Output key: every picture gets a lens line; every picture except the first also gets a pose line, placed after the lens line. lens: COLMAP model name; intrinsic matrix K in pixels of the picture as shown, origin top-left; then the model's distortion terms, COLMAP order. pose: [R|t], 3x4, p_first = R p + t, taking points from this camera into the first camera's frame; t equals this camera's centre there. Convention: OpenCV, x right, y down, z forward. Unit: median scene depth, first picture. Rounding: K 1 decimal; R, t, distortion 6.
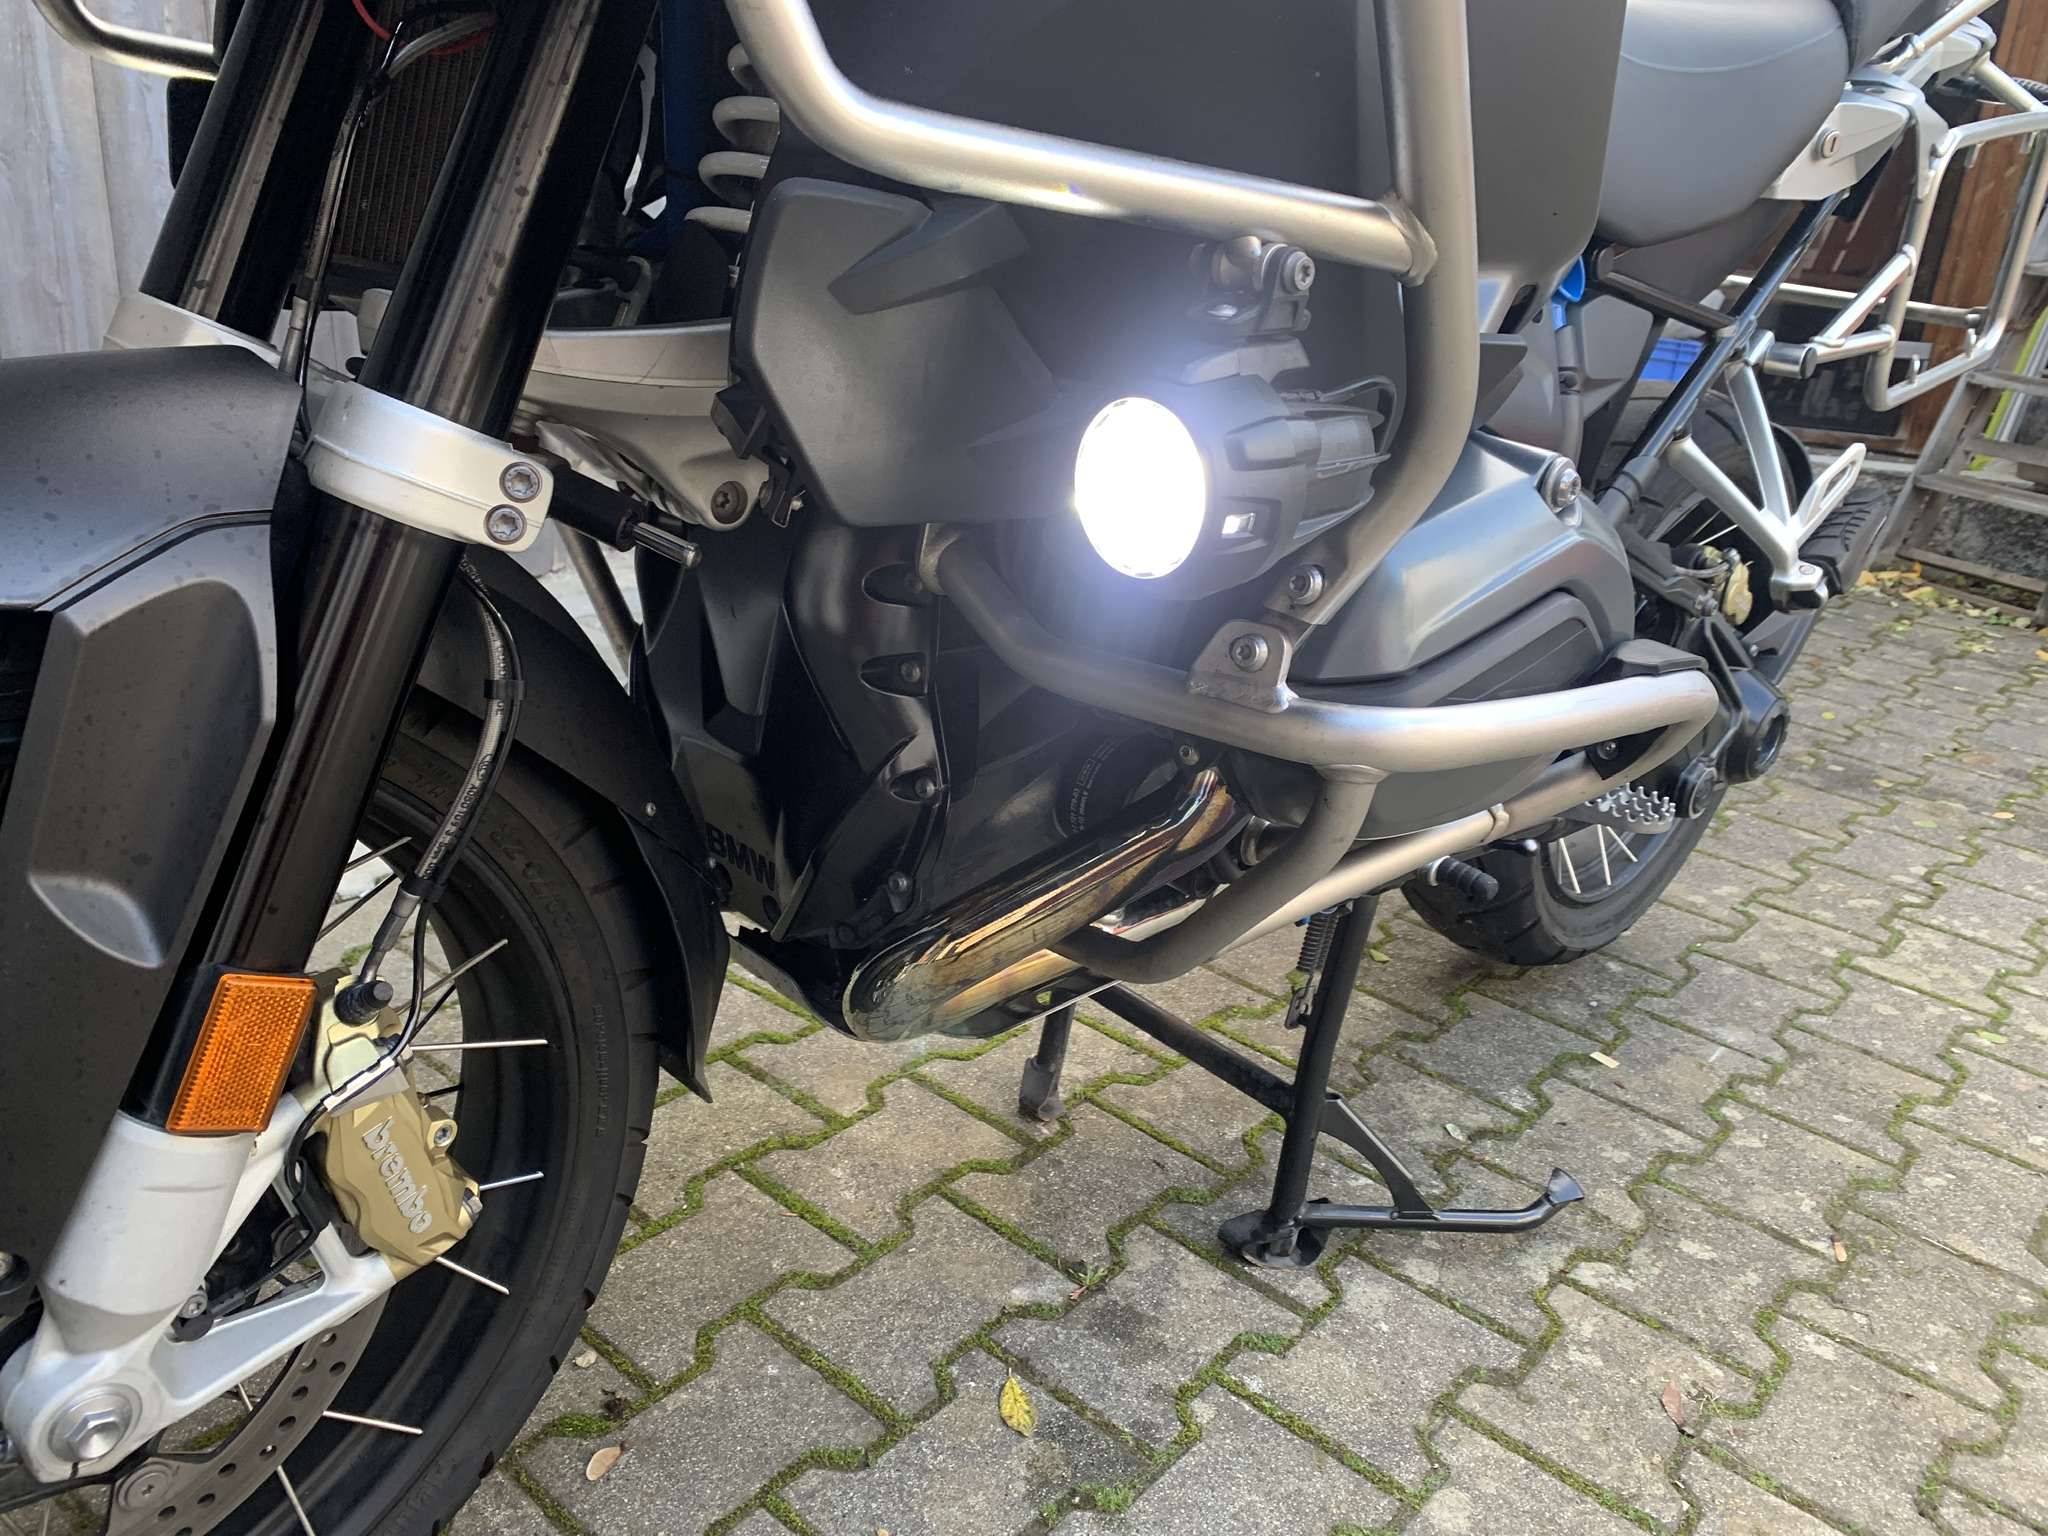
lens RADIAL K [[1581.4, 0, 1035.0], [0, 1581.4, 765.8], [0, 0, 1]] dist [0.008050, -0.002797]
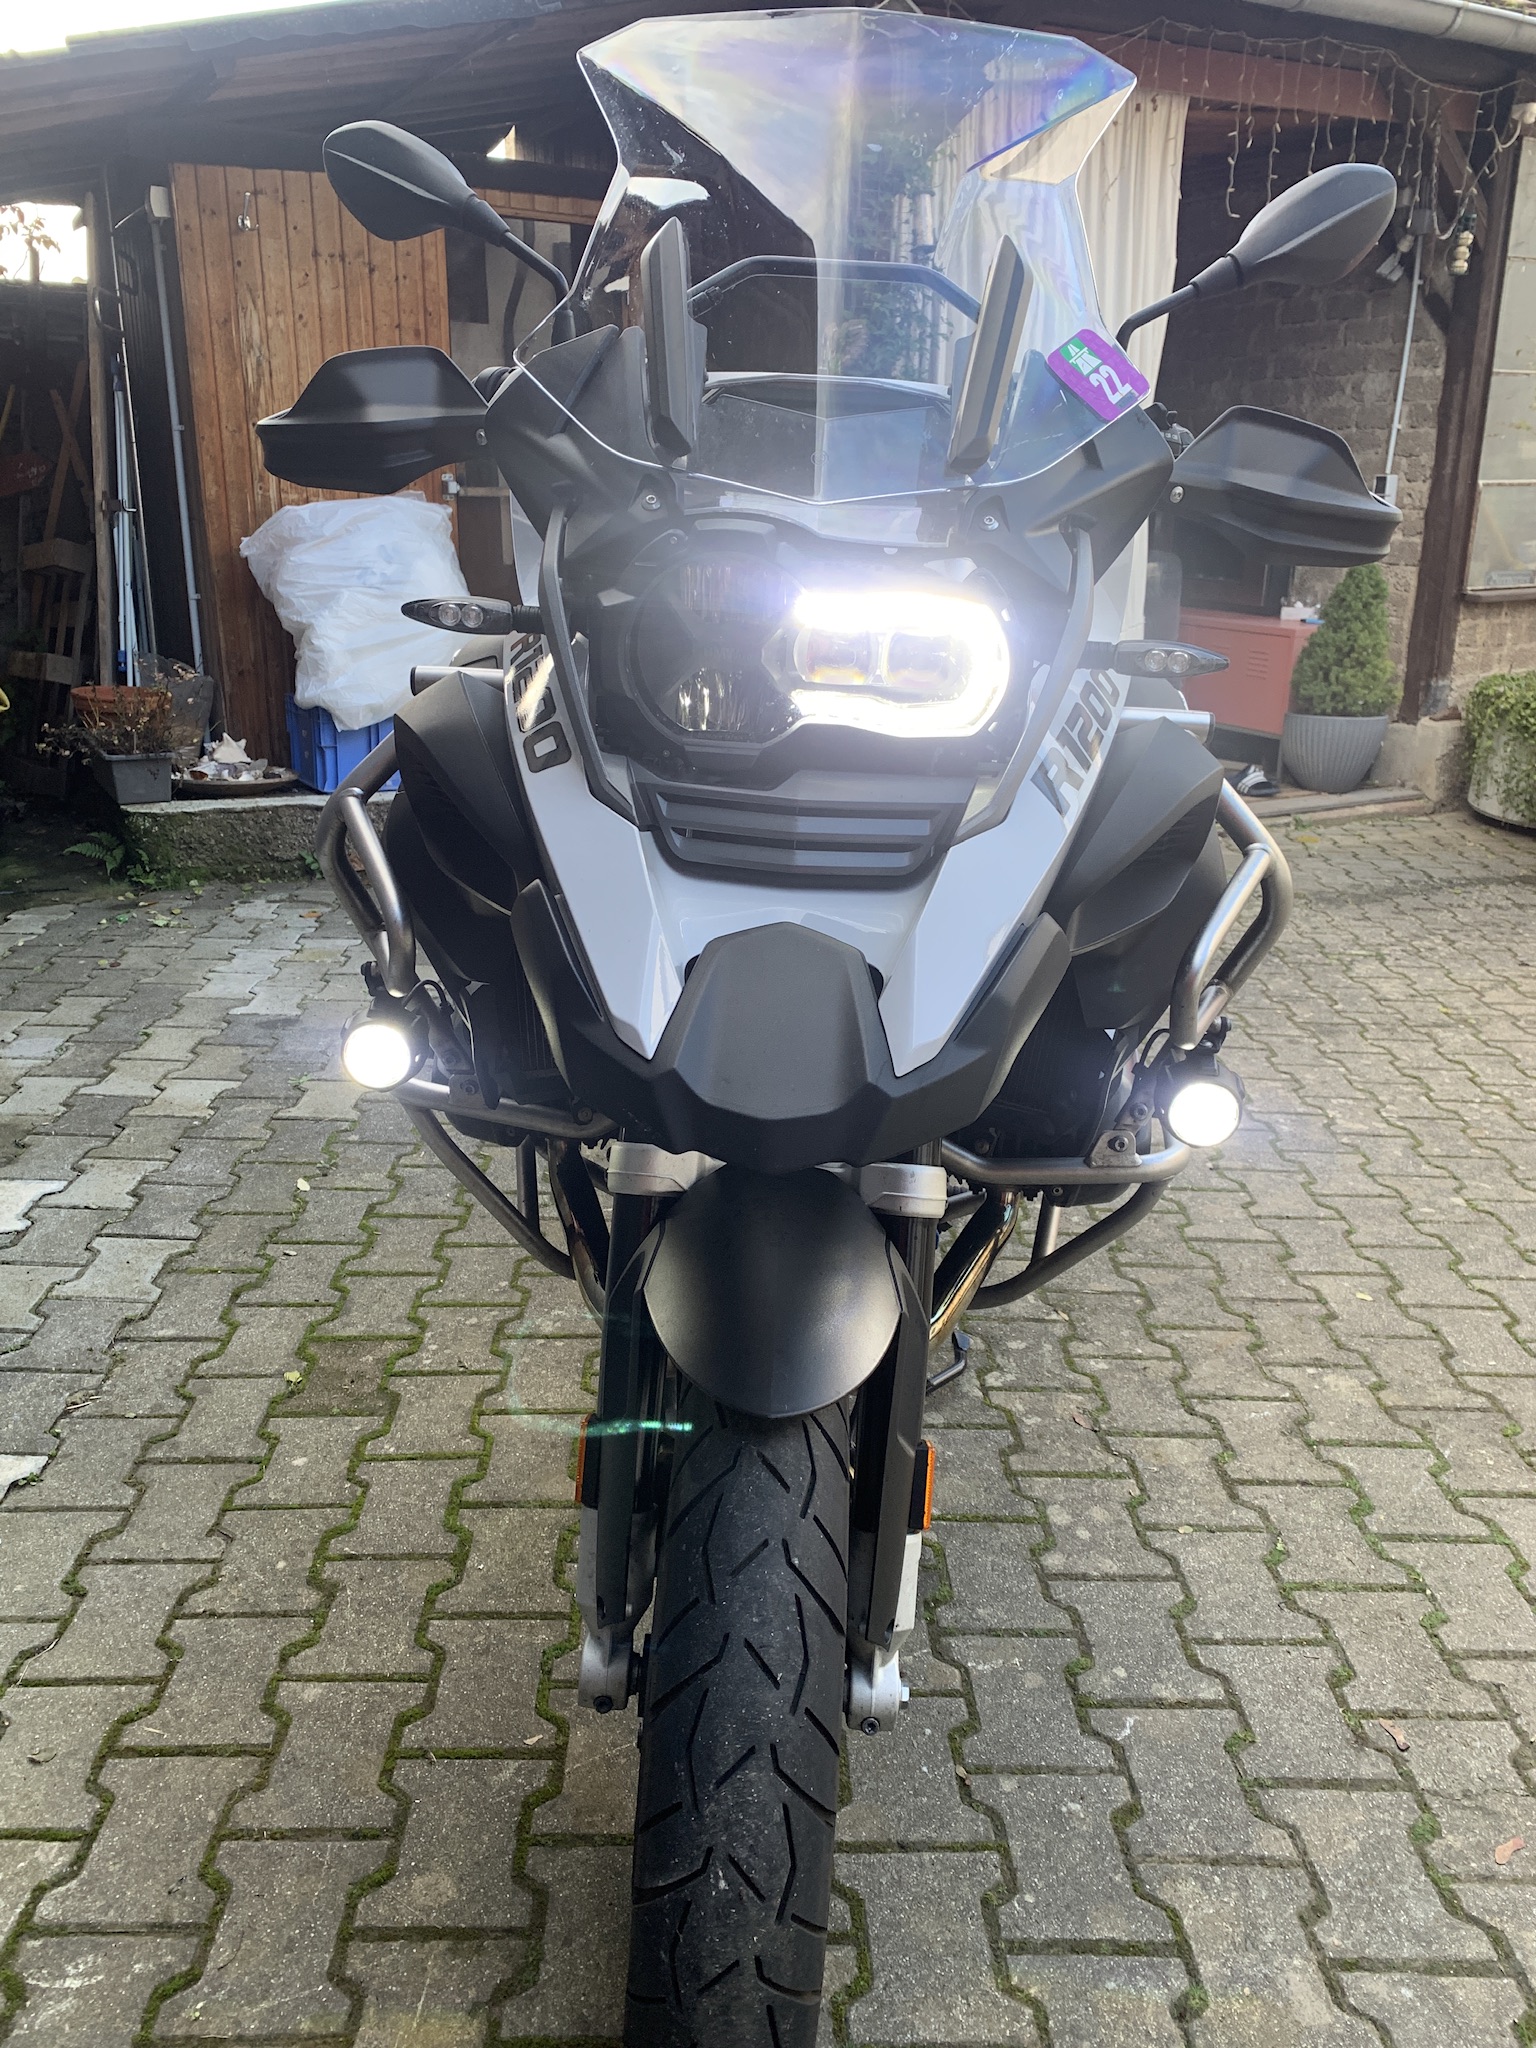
lens RADIAL K [[1571.6, 0, 751.6], [0, 1571.6, 1018.4], [0, 0, 1]] dist [0.014785, -0.003708]
pose [[0.749866, -0.268303, 0.604744, -0.824717], [0.266237, 0.959173, 0.095424, -0.312505], [-0.605656, 0.089450, 0.790683, -0.263318]]
